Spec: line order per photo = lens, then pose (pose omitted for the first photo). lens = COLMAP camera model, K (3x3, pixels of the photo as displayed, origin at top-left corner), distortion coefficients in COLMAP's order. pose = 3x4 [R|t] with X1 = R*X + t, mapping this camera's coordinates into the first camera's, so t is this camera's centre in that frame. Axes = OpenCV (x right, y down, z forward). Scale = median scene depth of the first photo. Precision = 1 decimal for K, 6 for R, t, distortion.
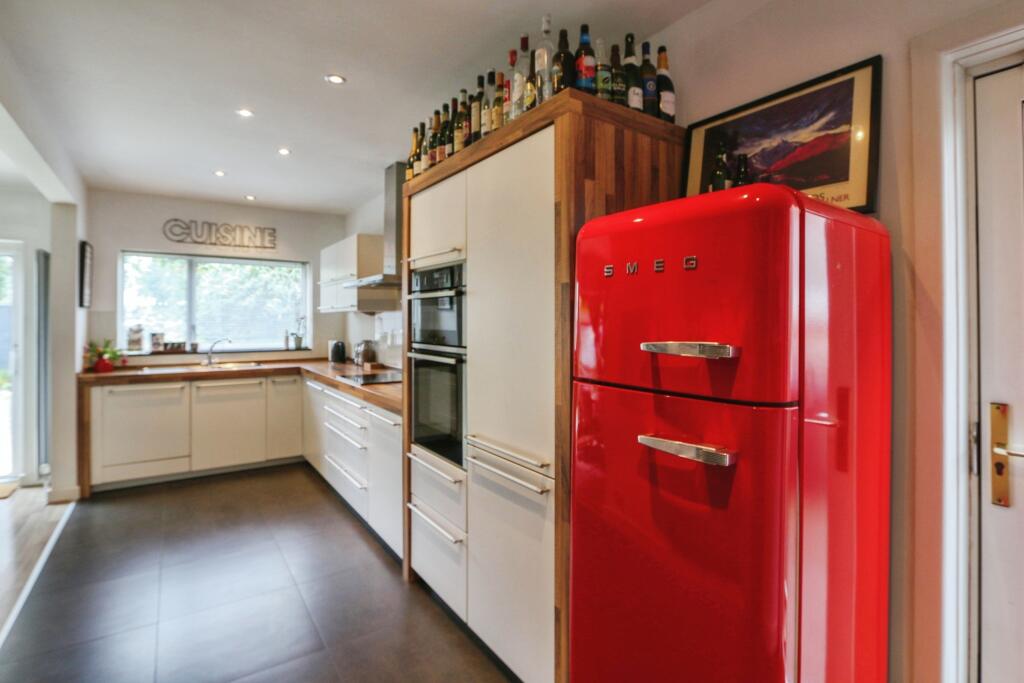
lens RADIAL K [[495.8, 0, 490.7], [0, 495.8, 321.7], [0, 0, 1]] dist [0.002051, -0.000072]
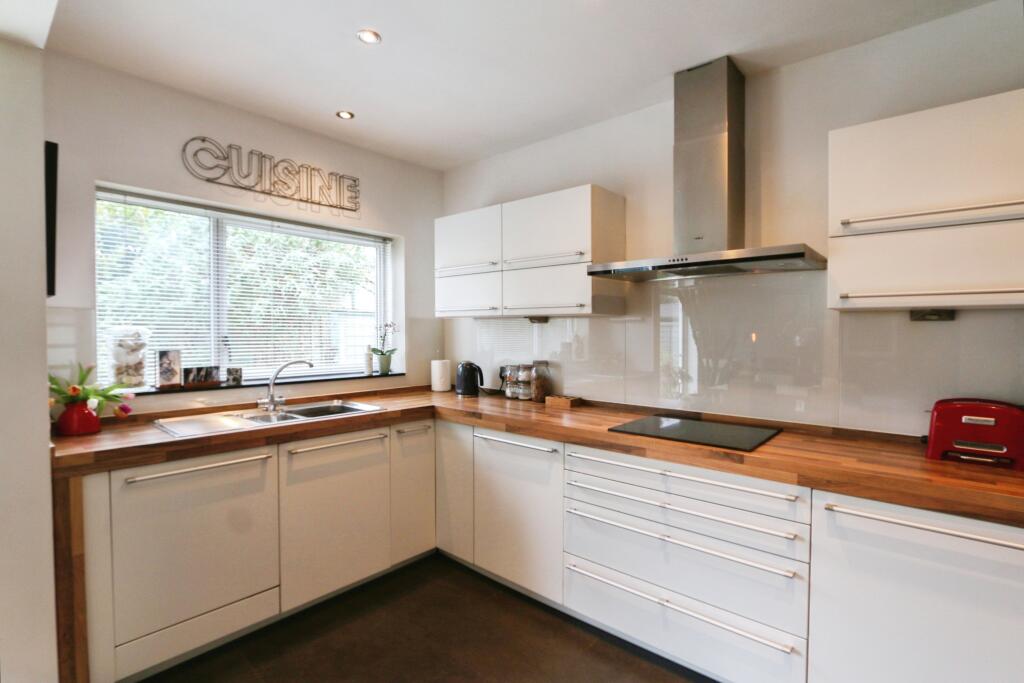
lens RADIAL K [[495.8, 0, 513.1], [0, 495.8, 341.6], [0, 0, 1]] dist [0.002051, -0.000072]
pose [[0.962680, 0.000393, 0.270643, -0.452857], [-0.005928, 0.999790, 0.019632, 0.000685], [-0.270578, -0.020504, 0.962480, 0.385232]]
